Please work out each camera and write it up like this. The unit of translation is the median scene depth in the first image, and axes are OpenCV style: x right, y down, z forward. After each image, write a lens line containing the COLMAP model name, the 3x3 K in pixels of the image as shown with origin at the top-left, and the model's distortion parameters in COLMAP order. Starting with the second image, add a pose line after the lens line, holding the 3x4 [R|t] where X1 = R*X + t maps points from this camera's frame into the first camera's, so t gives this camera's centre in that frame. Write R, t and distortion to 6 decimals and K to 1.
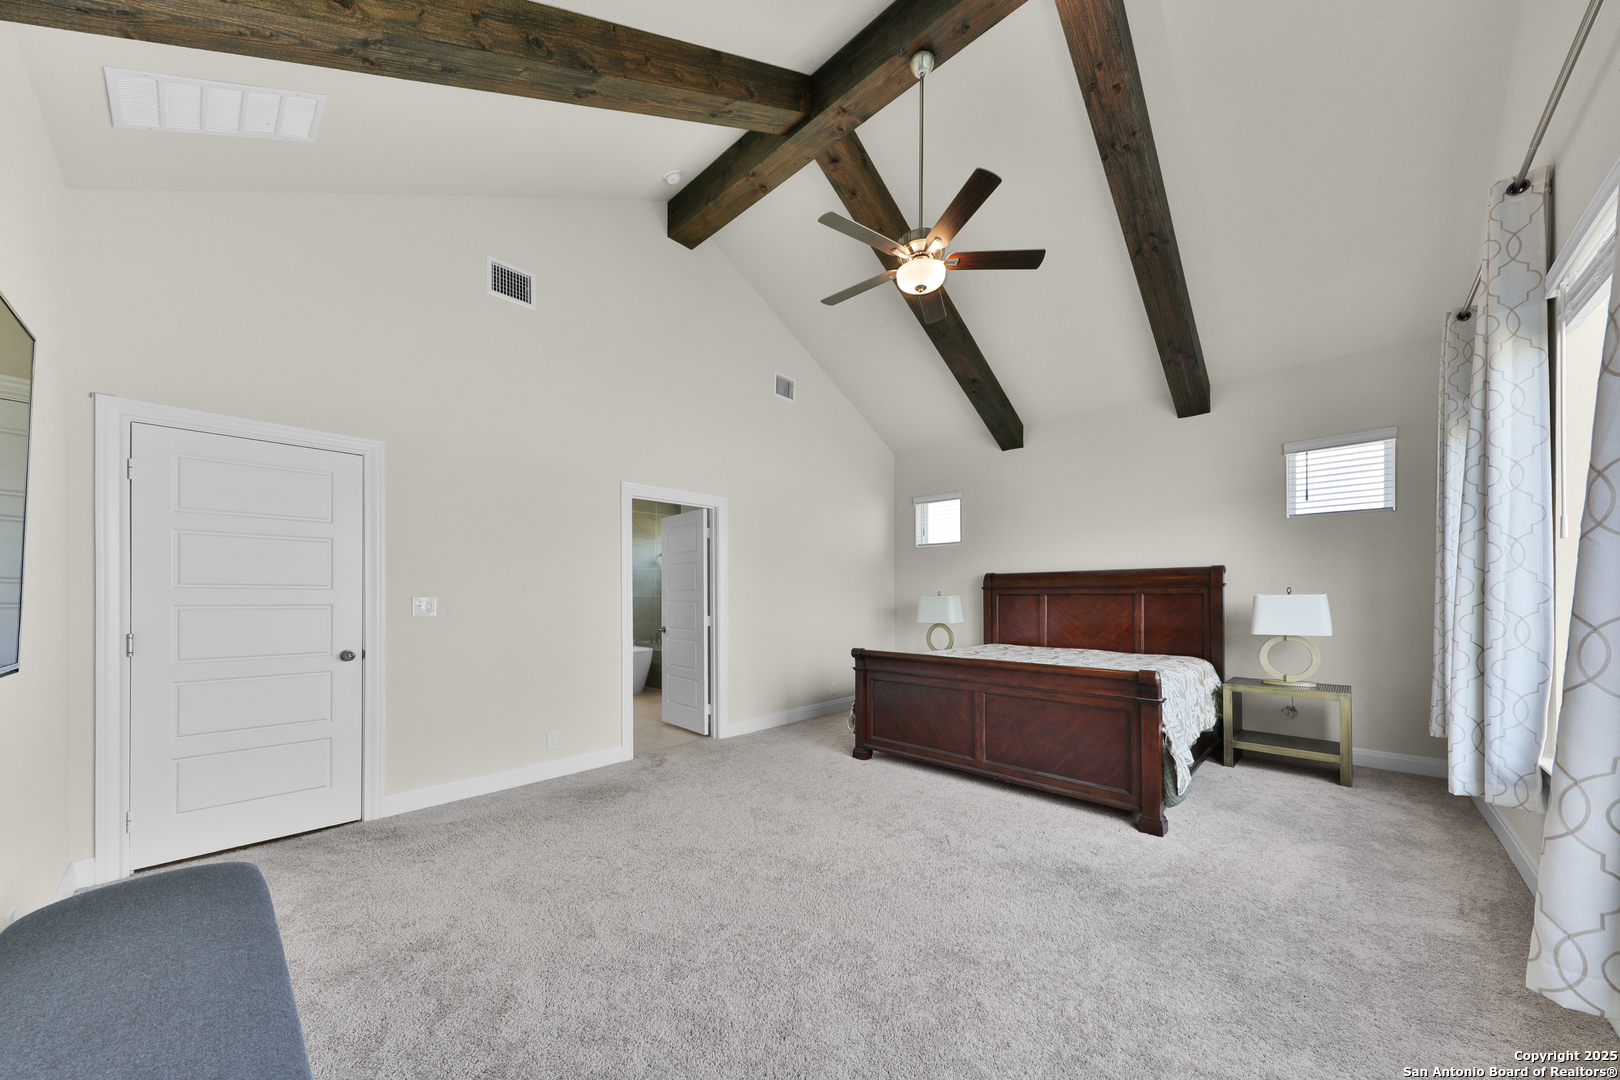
lens RADIAL K [[572.0, 0, 828.2], [0, 572.0, 590.7], [0, 0, 1]] dist [-0.001289, -0.000173]
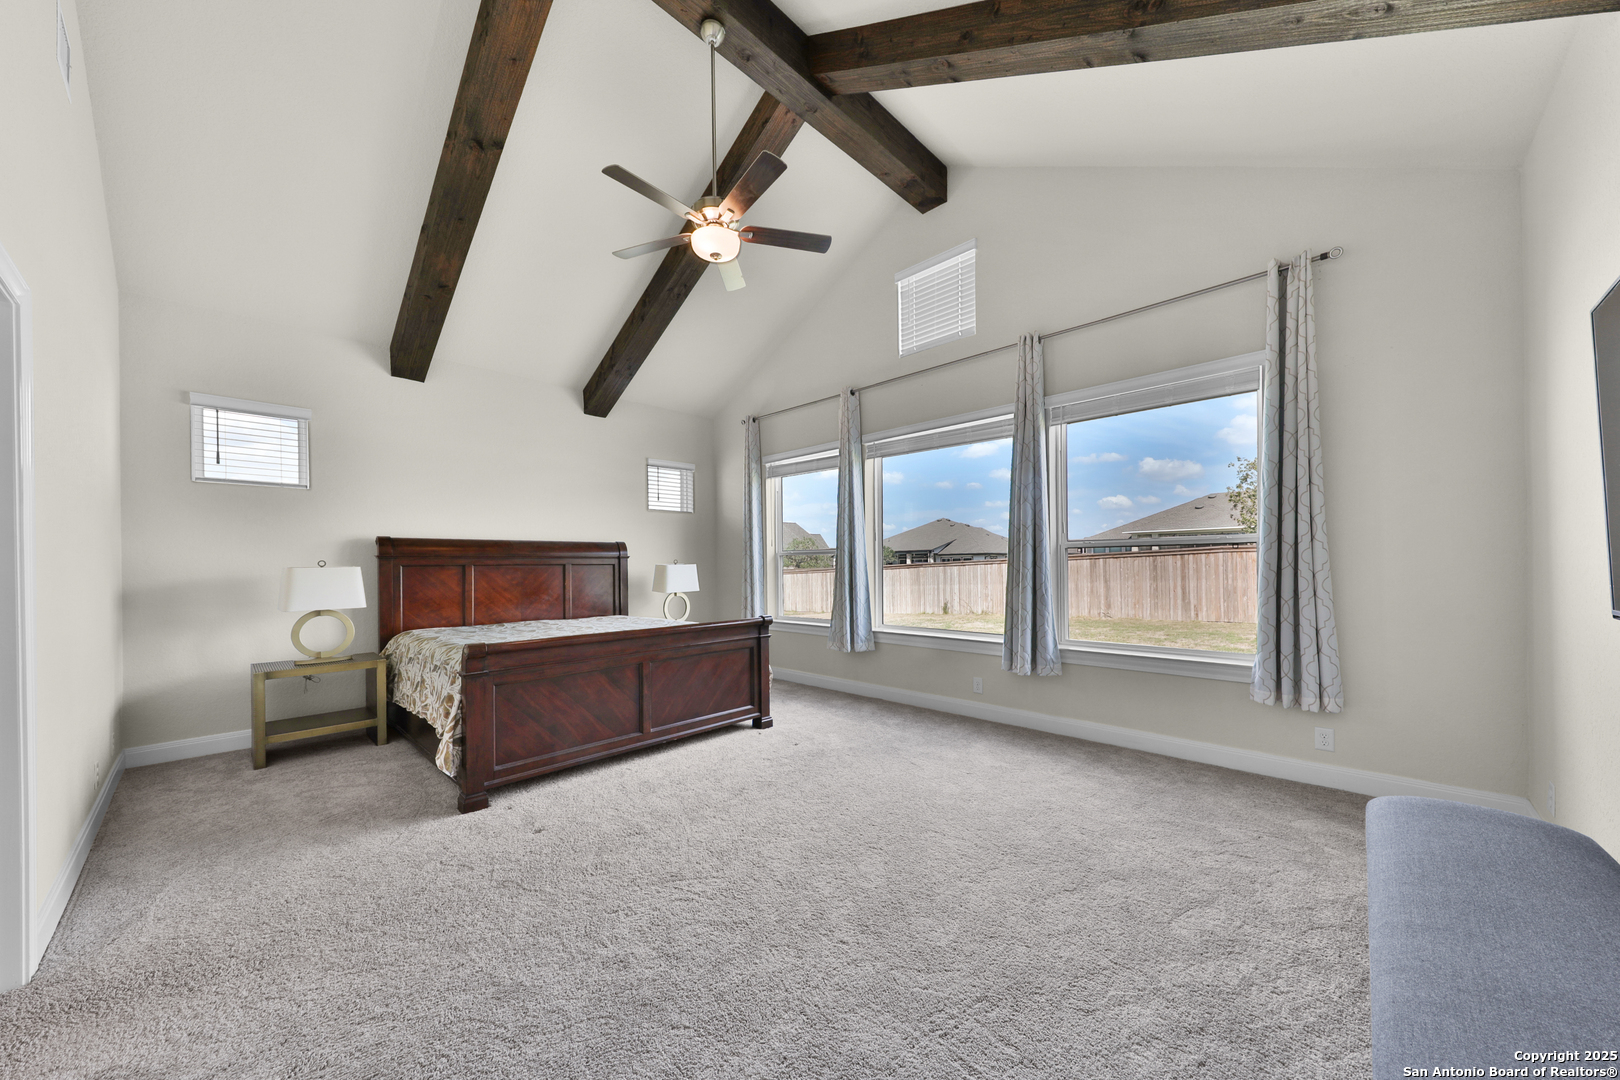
lens RADIAL K [[546.9, 0, 832.4], [0, 546.9, 559.3], [0, 0, 1]] dist [0.000932, -0.000177]
pose [[-0.003083, 0.011018, 0.999935, -0.534567], [-0.002758, 0.999935, -0.011026, 0.007093], [-0.999991, -0.002792, -0.003052, 0.536048]]
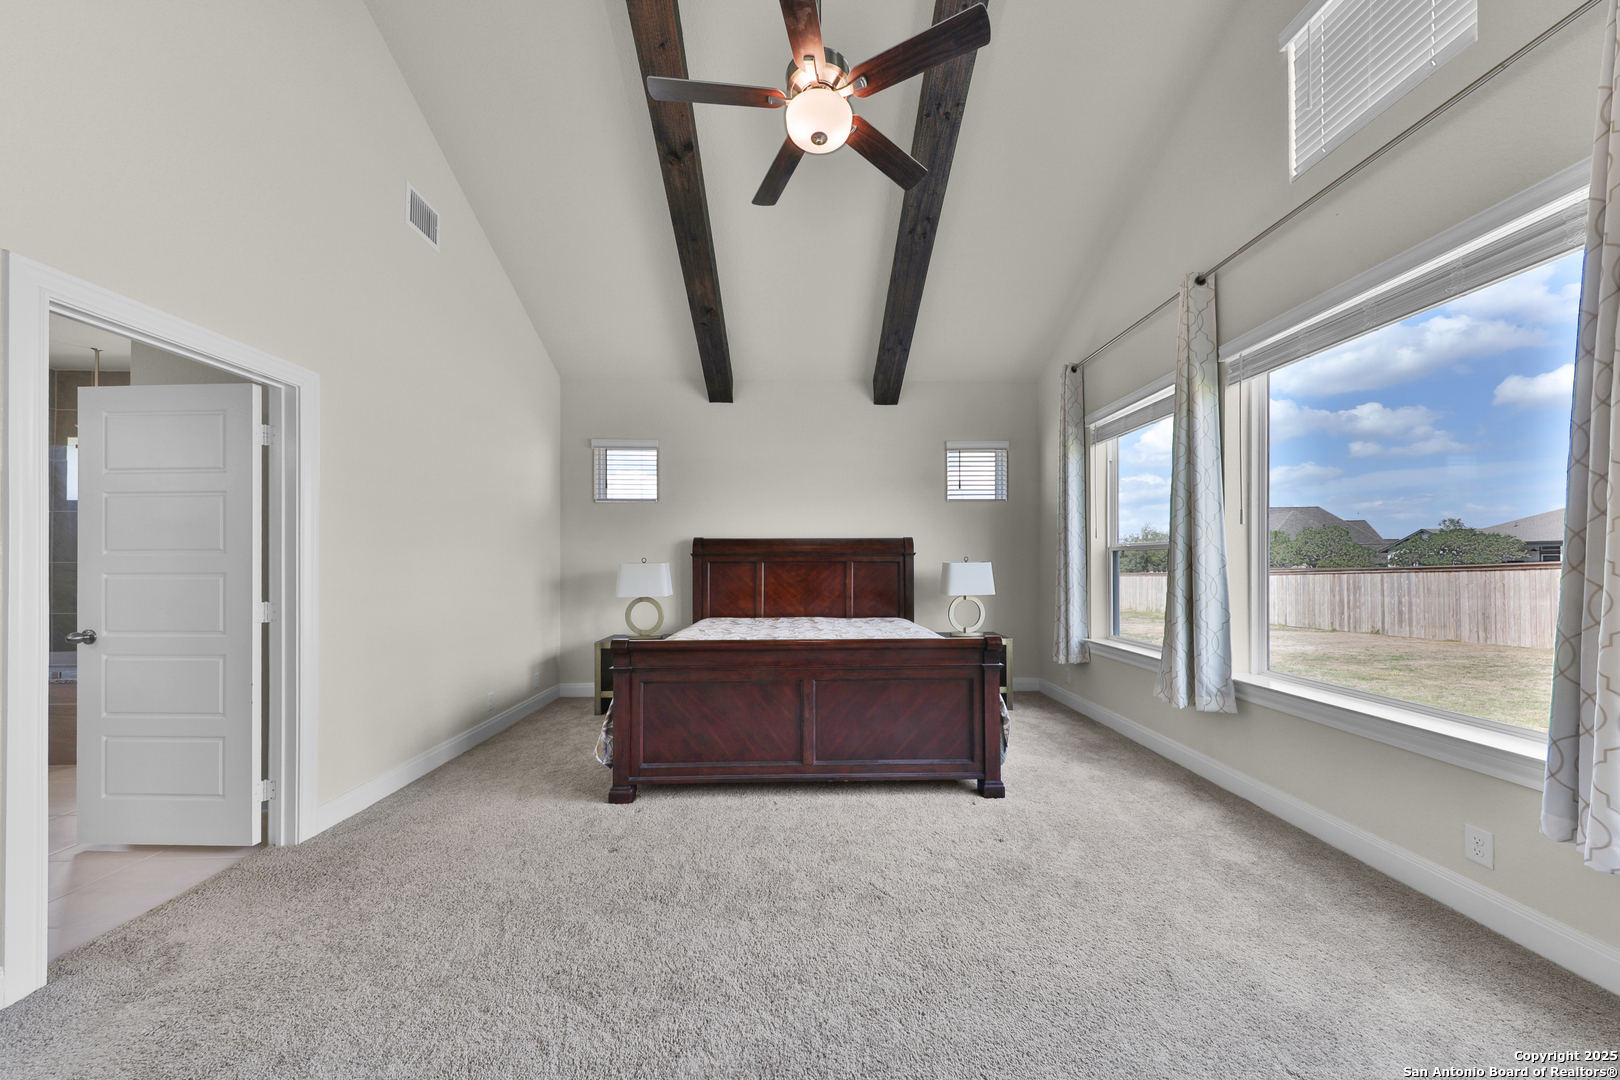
lens RADIAL K [[546.9, 0, 832.4], [0, 546.9, 559.3], [0, 0, 1]] dist [0.000932, -0.000177]
pose [[0.703072, 0.006806, 0.711086, -0.212695], [-0.007458, 0.999970, -0.002196, 0.004128], [-0.711080, -0.003759, 0.703101, 0.333784]]
